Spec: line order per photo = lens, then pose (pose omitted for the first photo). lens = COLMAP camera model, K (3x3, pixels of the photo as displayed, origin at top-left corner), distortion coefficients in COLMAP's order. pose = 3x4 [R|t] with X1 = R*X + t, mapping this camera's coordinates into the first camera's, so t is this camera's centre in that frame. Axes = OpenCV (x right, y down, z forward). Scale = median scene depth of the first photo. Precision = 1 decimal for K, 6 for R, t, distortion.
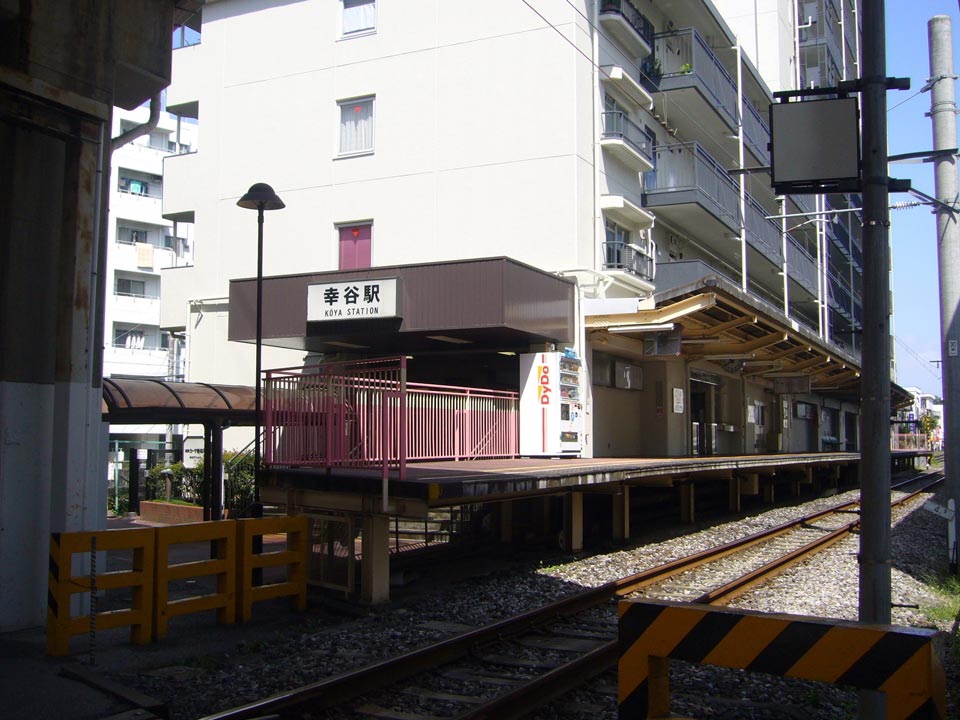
lens RADIAL K [[1050.0, 0, 478.8], [0, 1050.0, 358.8], [0, 0, 1]] dist [-0.059669, 0.000000]
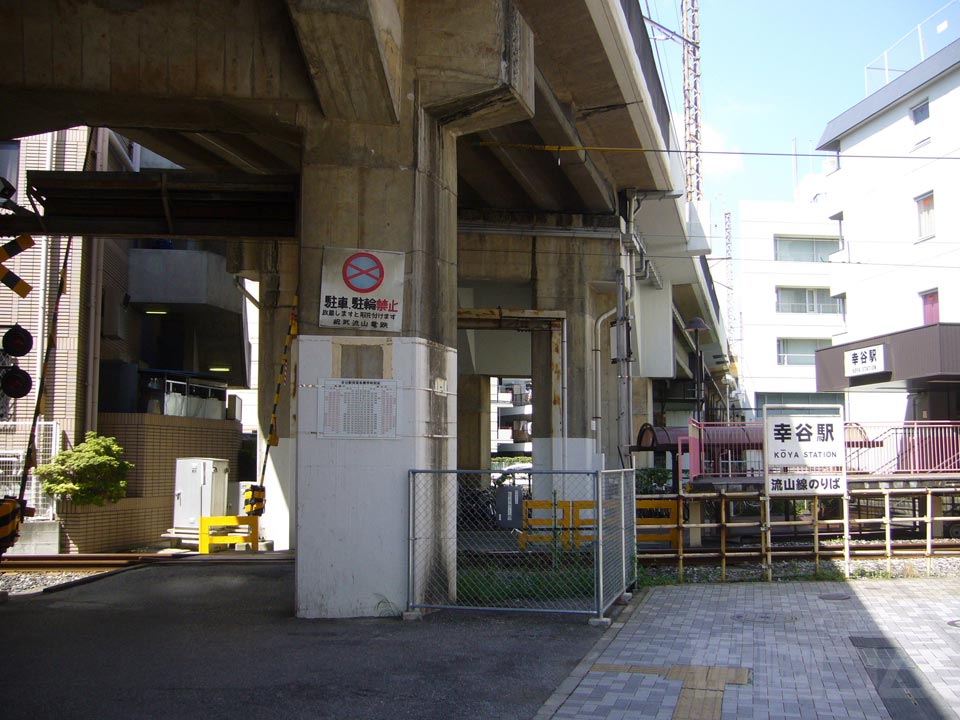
lens RADIAL K [[1050.0, 0, 481.2], [0, 1050.0, 360.2], [0, 0, 1]] dist [-0.059669, 0.000000]
pose [[0.584046, -0.085326, -0.807224, 0.705278], [0.070129, 0.996046, -0.054546, -0.016078], [0.808686, -0.024752, 0.587720, -0.244182]]
